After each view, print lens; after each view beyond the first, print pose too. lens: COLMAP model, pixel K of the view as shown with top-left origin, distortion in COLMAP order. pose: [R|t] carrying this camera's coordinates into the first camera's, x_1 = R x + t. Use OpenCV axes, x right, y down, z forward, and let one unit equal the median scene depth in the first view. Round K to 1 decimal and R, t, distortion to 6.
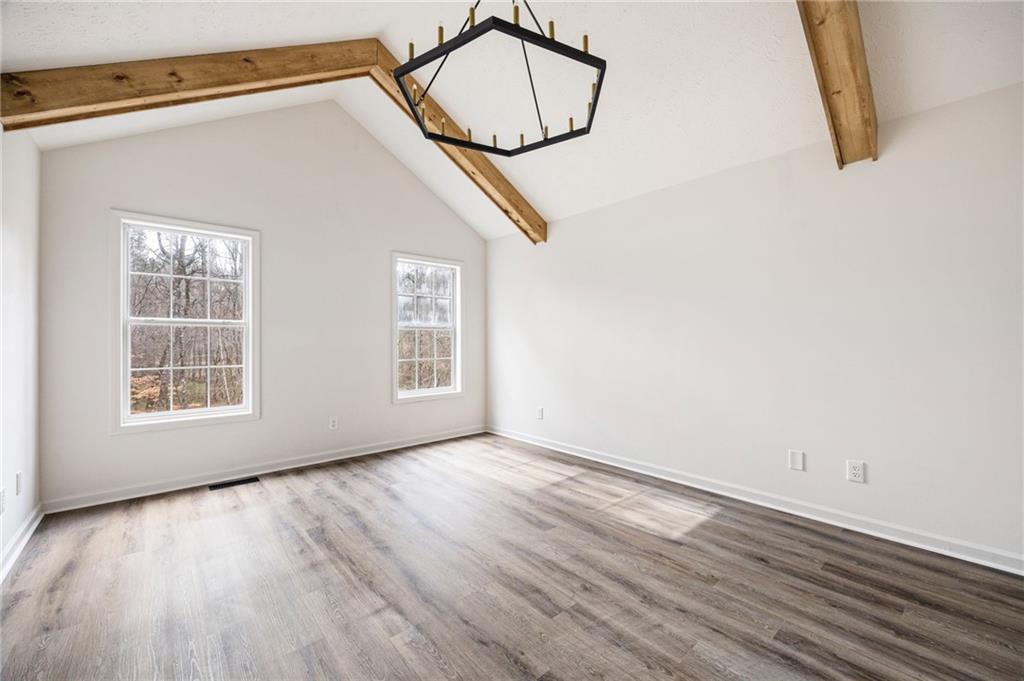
lens RADIAL K [[412.6, 0, 512.0], [0, 412.6, 340.5], [0, 0, 1]] dist [0.000448, -0.000078]
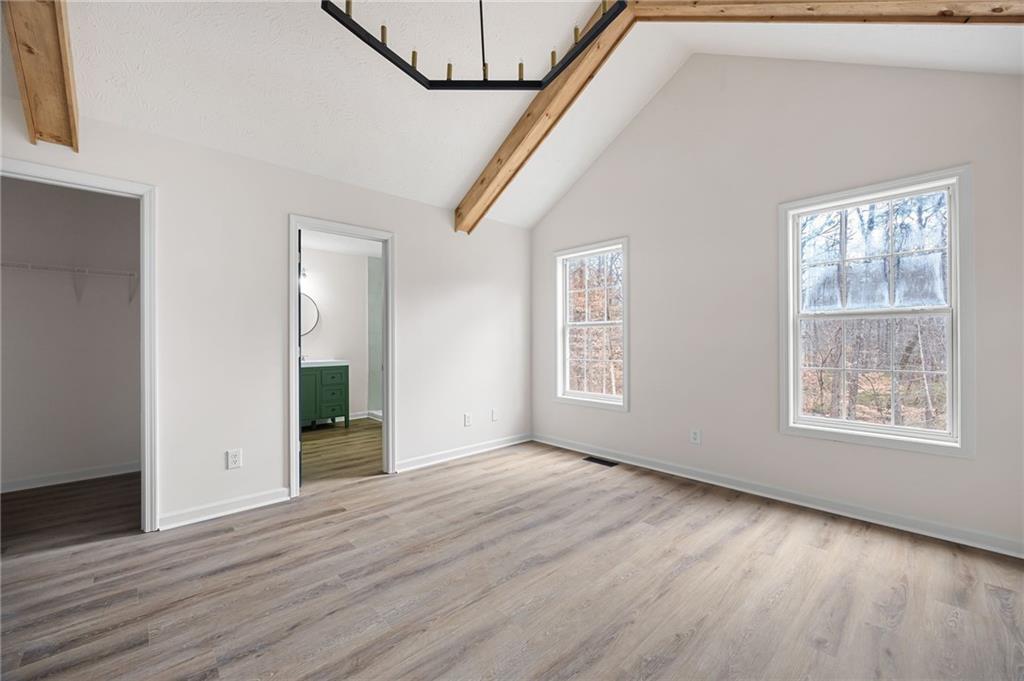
lens RADIAL K [[404.1, 0, 512.0], [0, 404.1, 340.5], [0, 0, 1]] dist [-0.000448, -0.000033]
pose [[0.034235, 0.006246, -0.999394, 0.472220], [0.008756, 0.999940, 0.006549, -0.004734], [0.999375, -0.008975, 0.034178, 0.733259]]
